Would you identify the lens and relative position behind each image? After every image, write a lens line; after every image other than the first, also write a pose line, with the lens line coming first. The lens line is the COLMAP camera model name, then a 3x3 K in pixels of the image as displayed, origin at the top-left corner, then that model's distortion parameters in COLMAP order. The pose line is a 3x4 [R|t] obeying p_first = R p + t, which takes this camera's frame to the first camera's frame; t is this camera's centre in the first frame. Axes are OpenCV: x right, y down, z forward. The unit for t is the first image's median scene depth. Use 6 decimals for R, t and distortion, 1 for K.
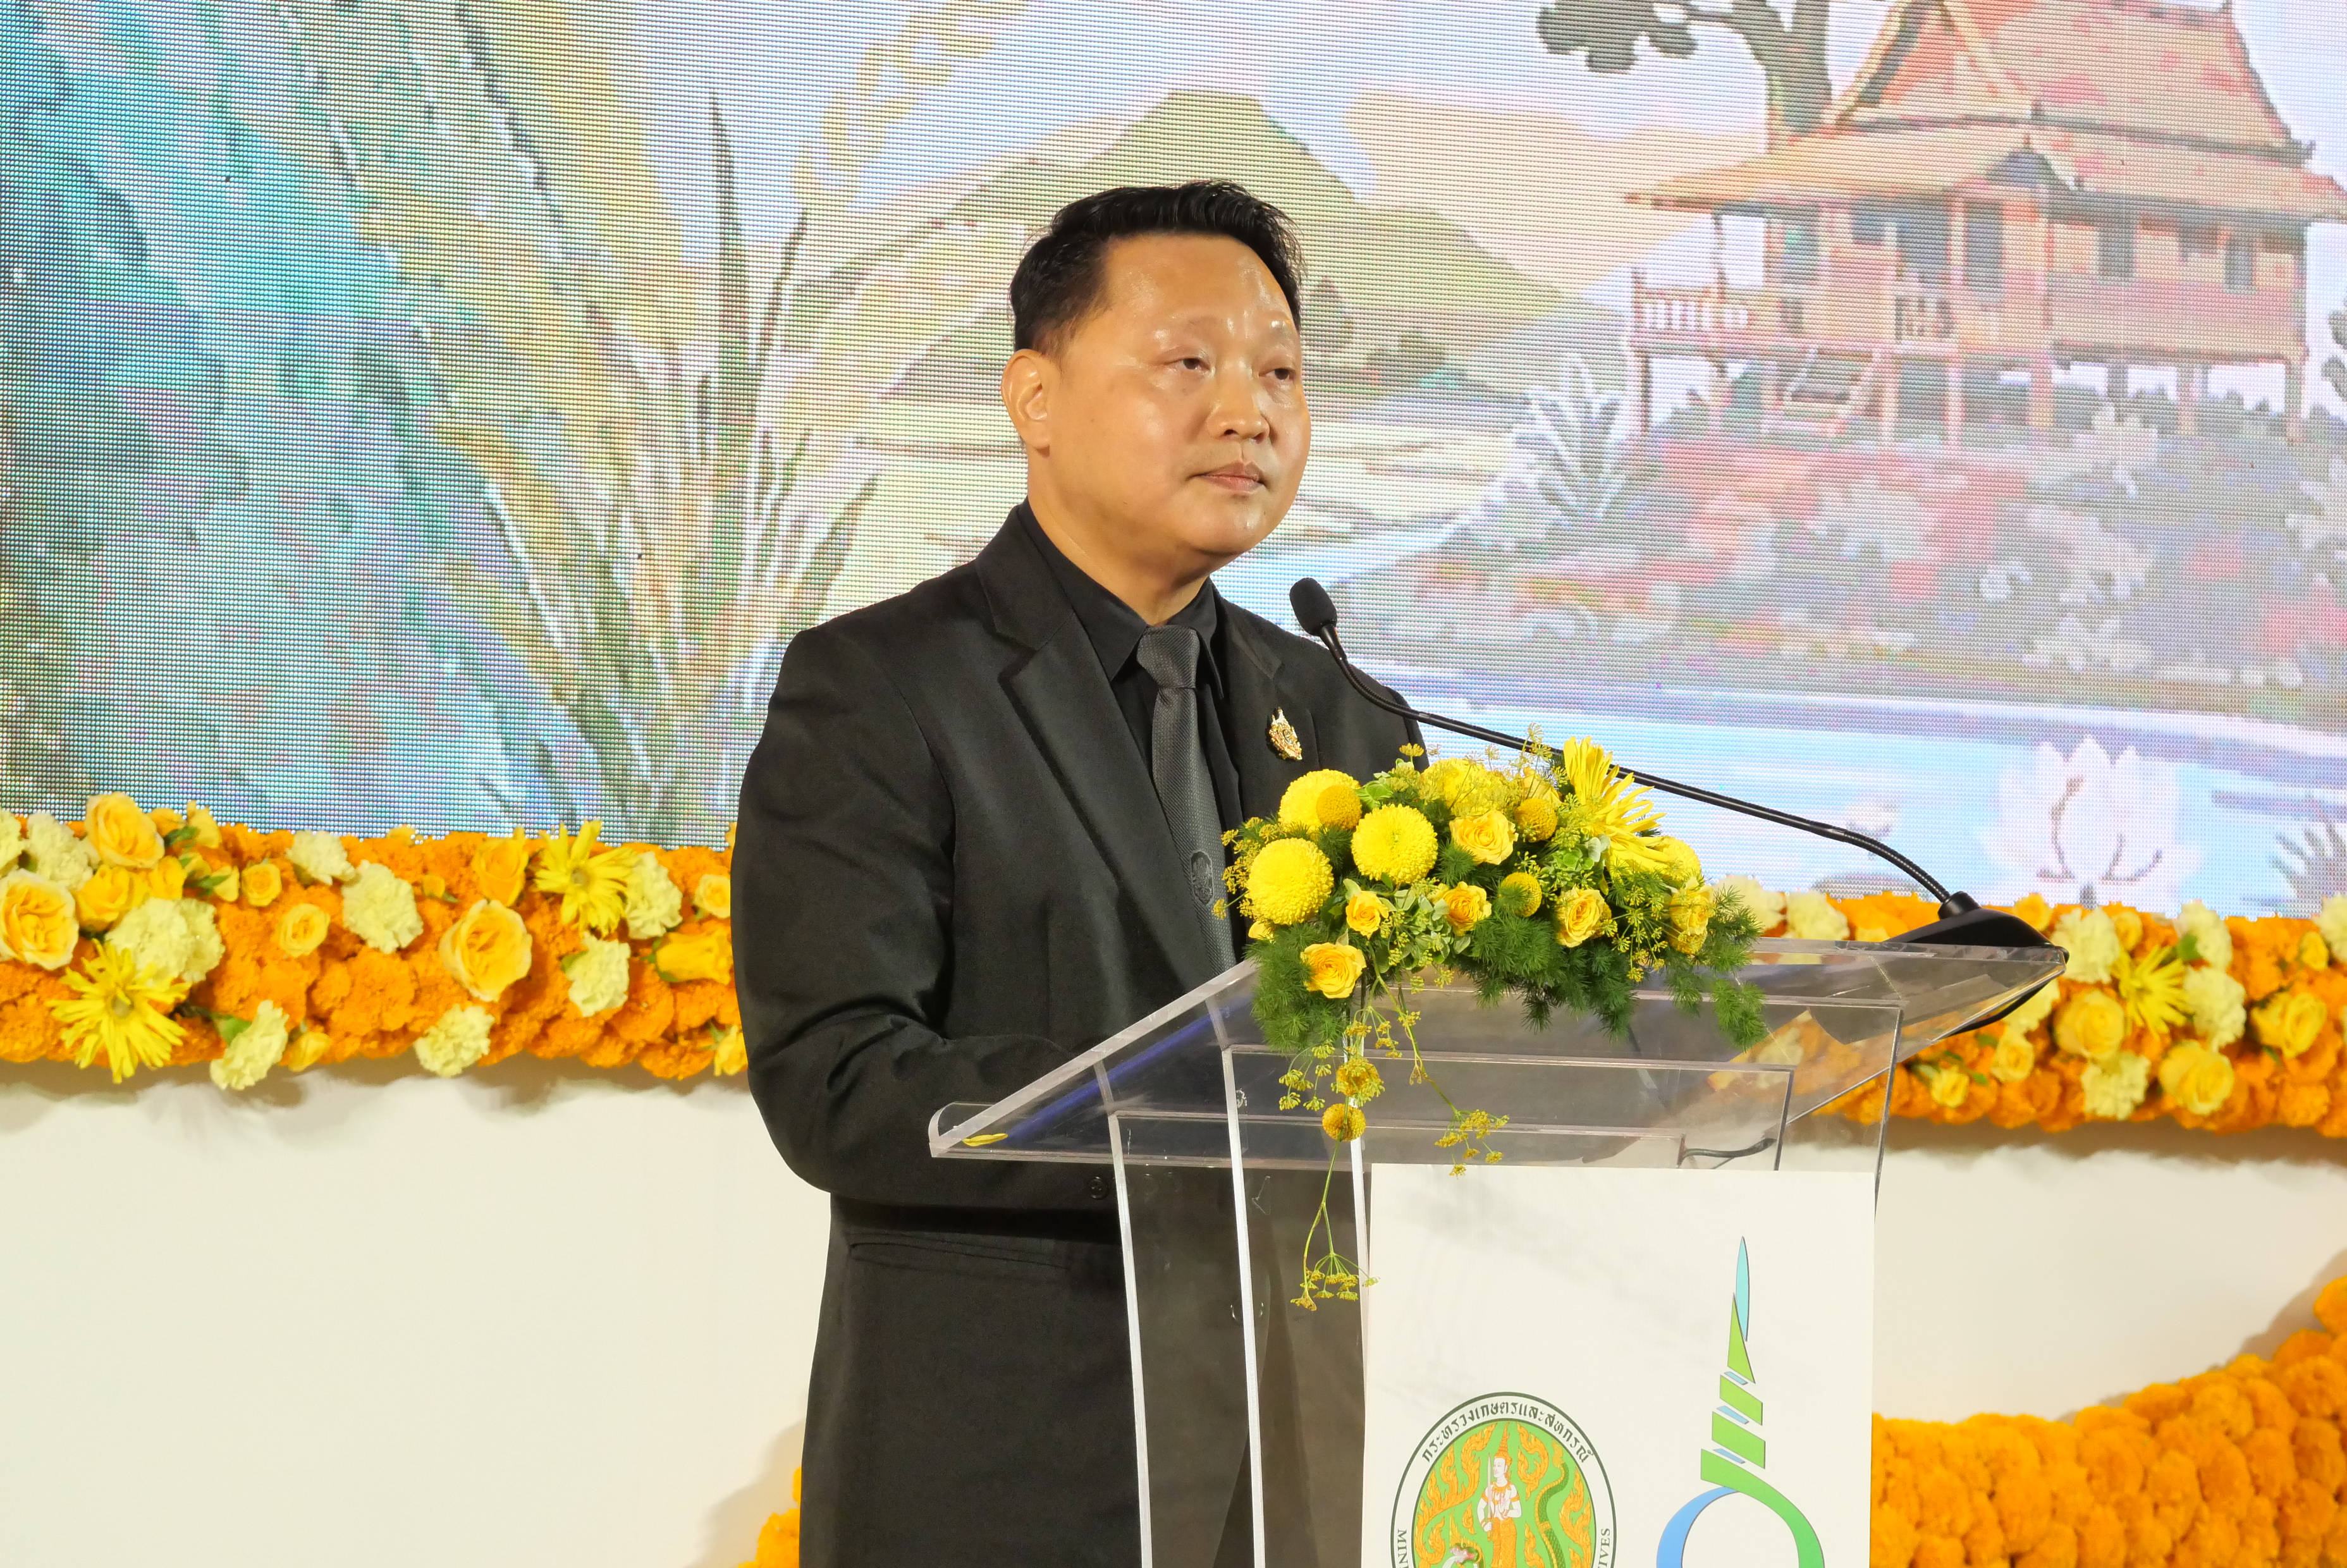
lens RADIAL K [[16865.7, 0, 1173.5], [0, 16865.7, 784.0], [0, 0, 1]] dist [1.293805, 5.818846]
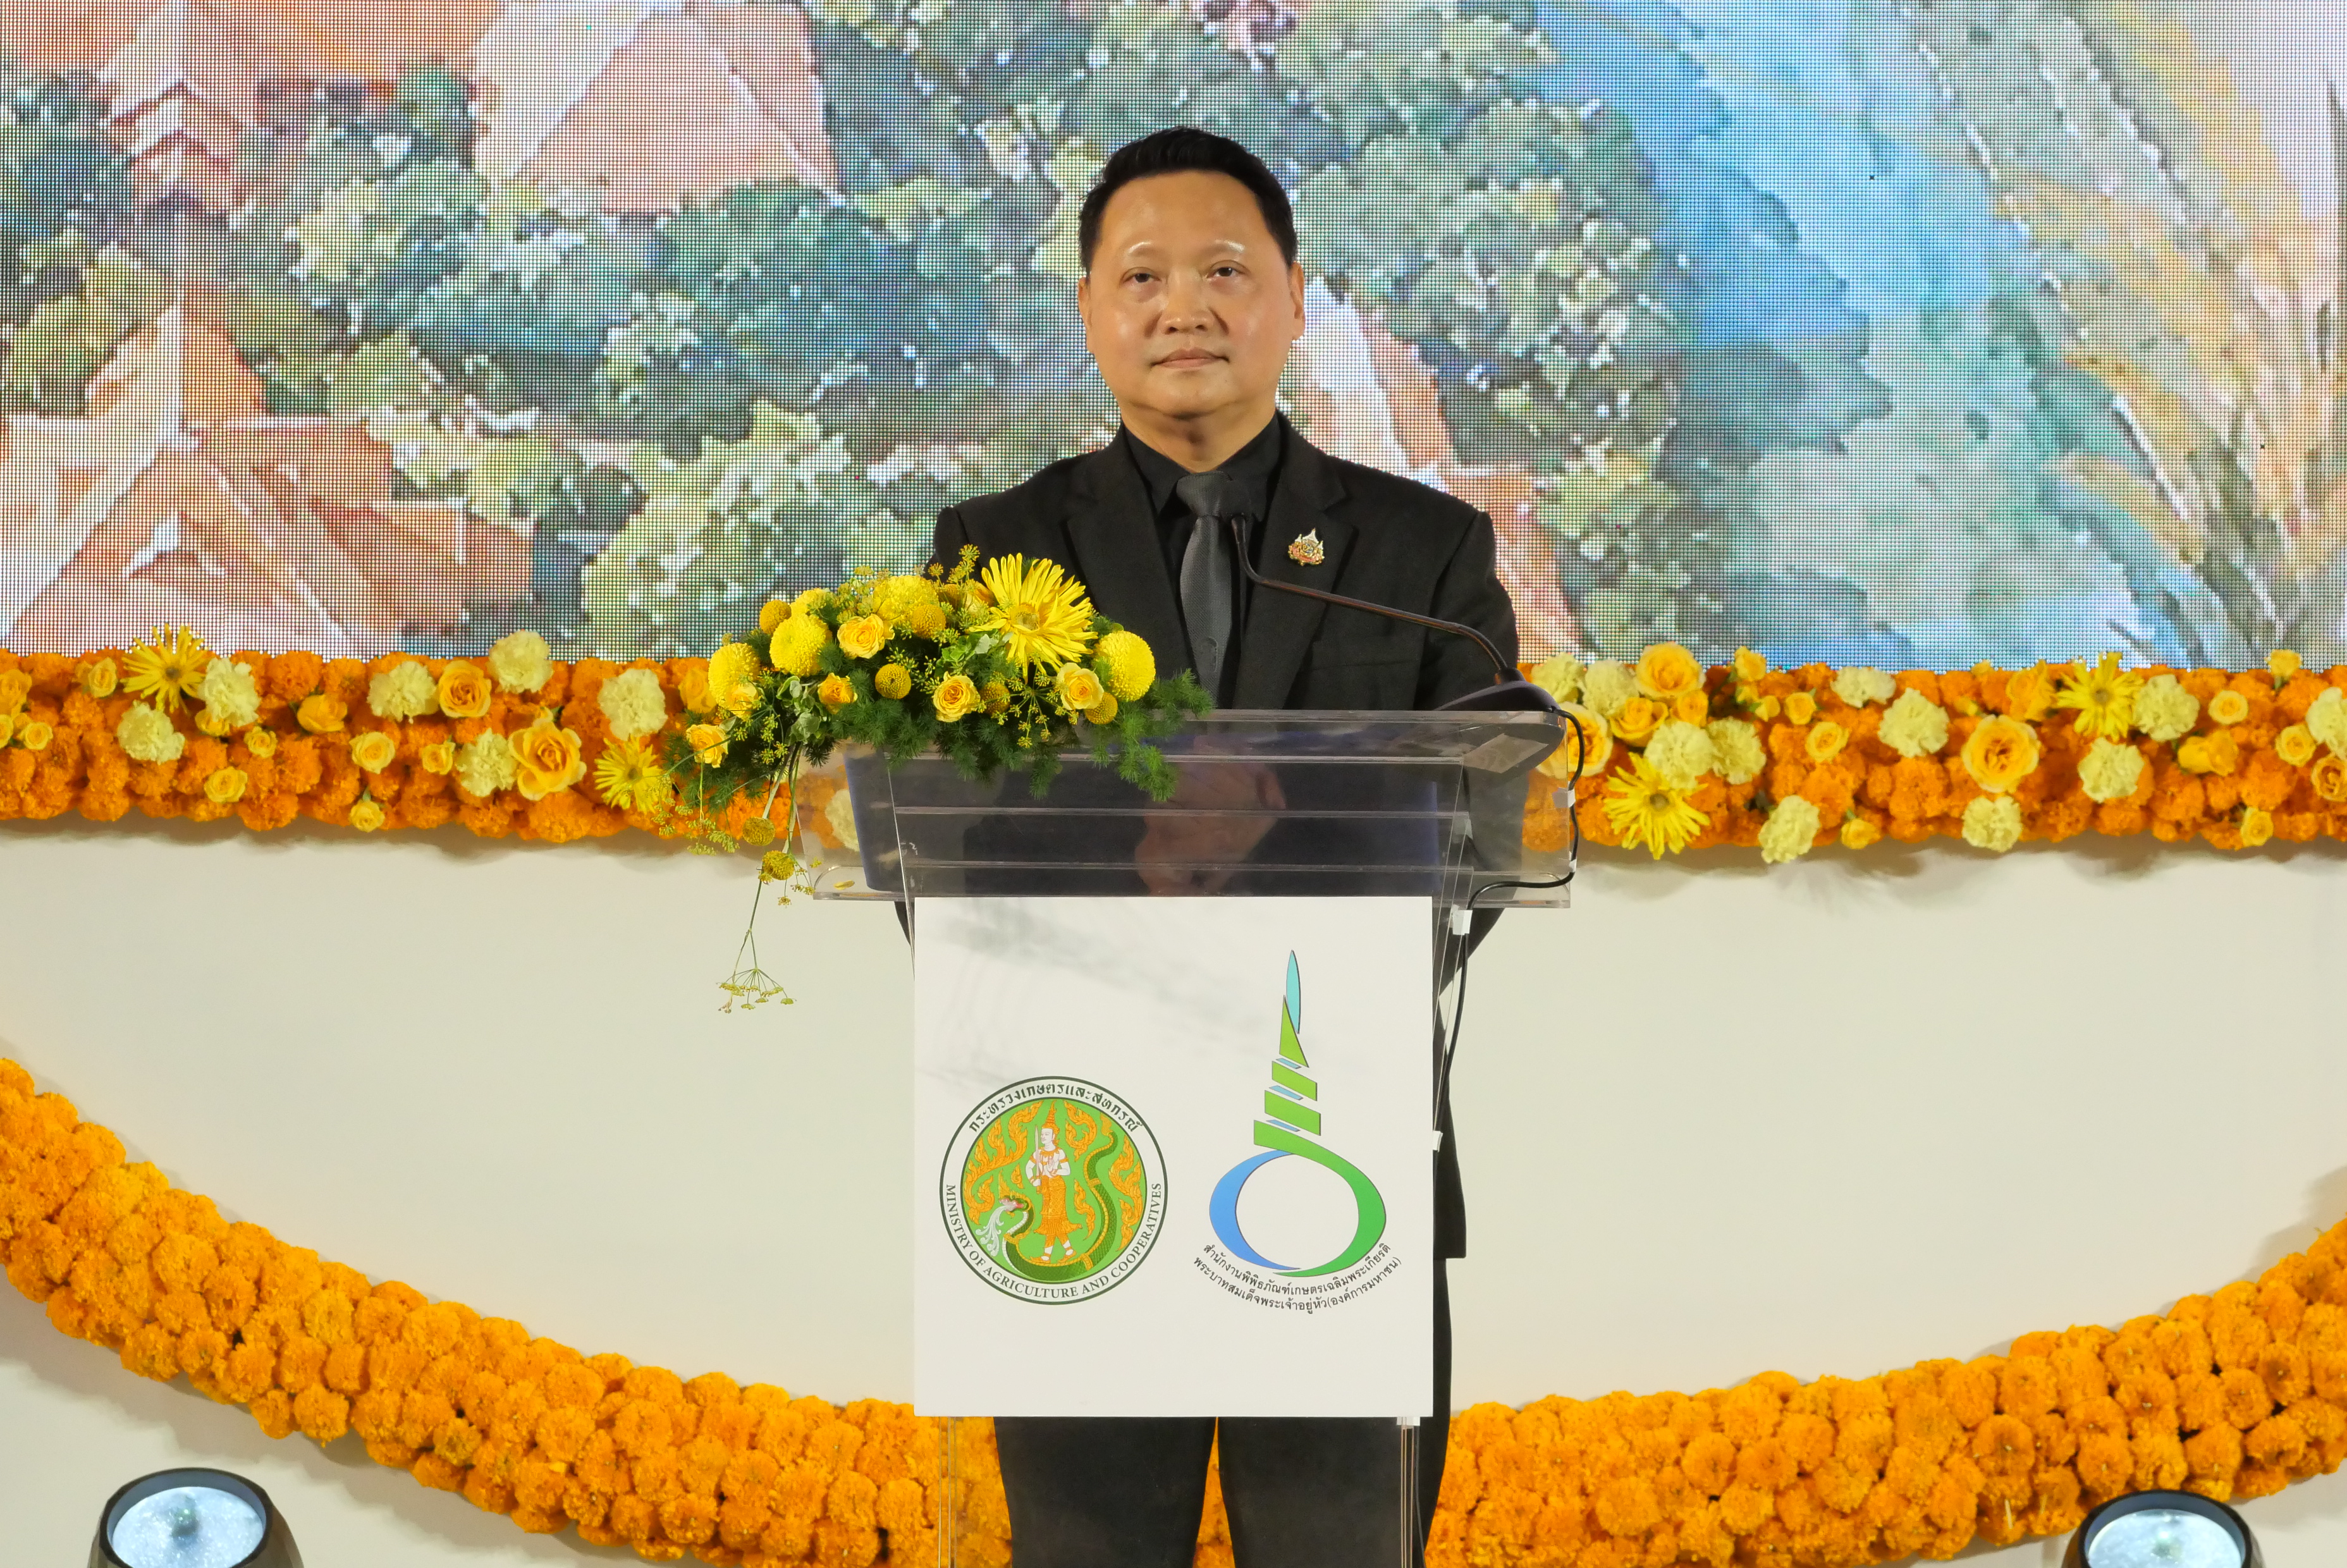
lens RADIAL K [[10861.5, 0, 1173.5], [0, 10861.5, 784.0], [0, 0, 1]] dist [0.072432, 6.732814]
pose [[0.765729, -0.026502, -0.642617, 0.445143], [0.027740, 0.999582, -0.008168, 0.017067], [0.642564, -0.011572, 0.766144, 0.311980]]
